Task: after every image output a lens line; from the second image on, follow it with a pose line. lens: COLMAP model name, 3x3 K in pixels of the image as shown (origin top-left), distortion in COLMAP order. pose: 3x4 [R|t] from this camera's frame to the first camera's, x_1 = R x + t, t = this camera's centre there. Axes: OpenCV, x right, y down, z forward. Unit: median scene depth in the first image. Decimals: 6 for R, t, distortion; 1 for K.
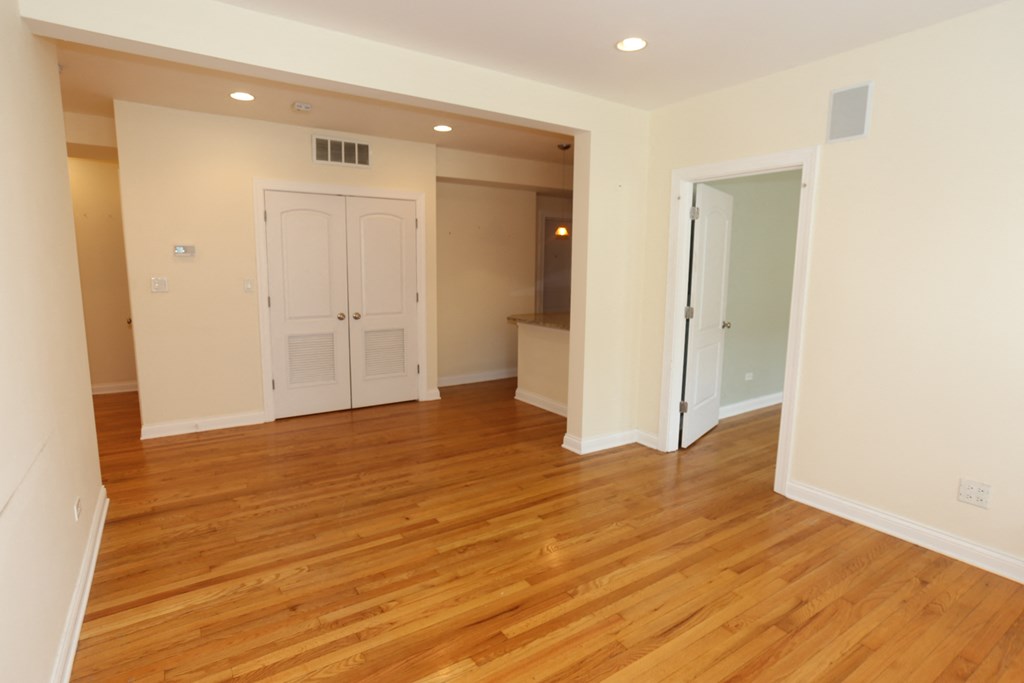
lens RADIAL K [[571.8, 0, 536.1], [0, 571.8, 346.8], [0, 0, 1]] dist [0.001657, 0.000338]
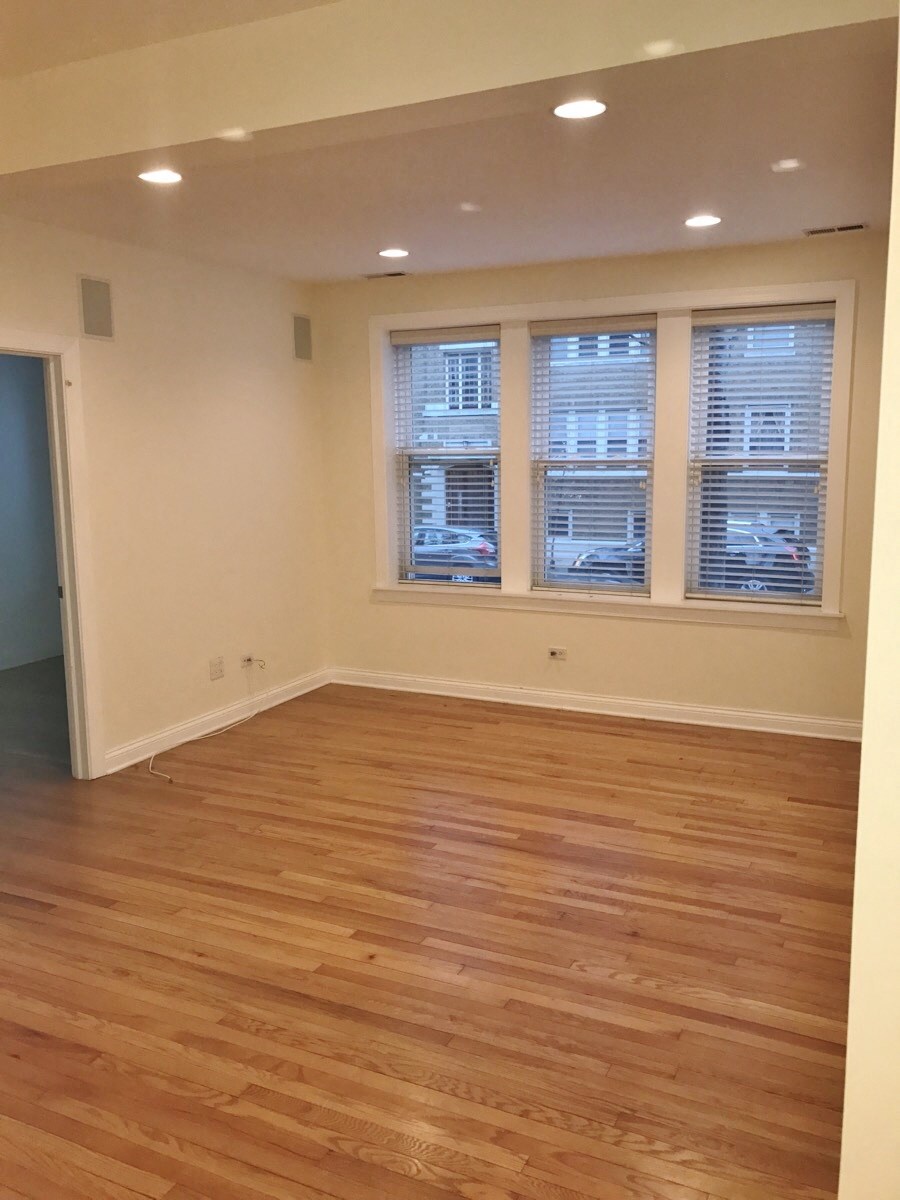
lens RADIAL K [[1027.6, 0, 450.0], [0, 1027.6, 600.0], [0, 0, 1]] dist [0.106280, -0.117112]
pose [[-0.527337, -0.124066, 0.840550, -1.059784], [0.122869, 0.967748, 0.219926, -0.247103], [-0.840725, 0.219252, -0.495085, 1.343352]]
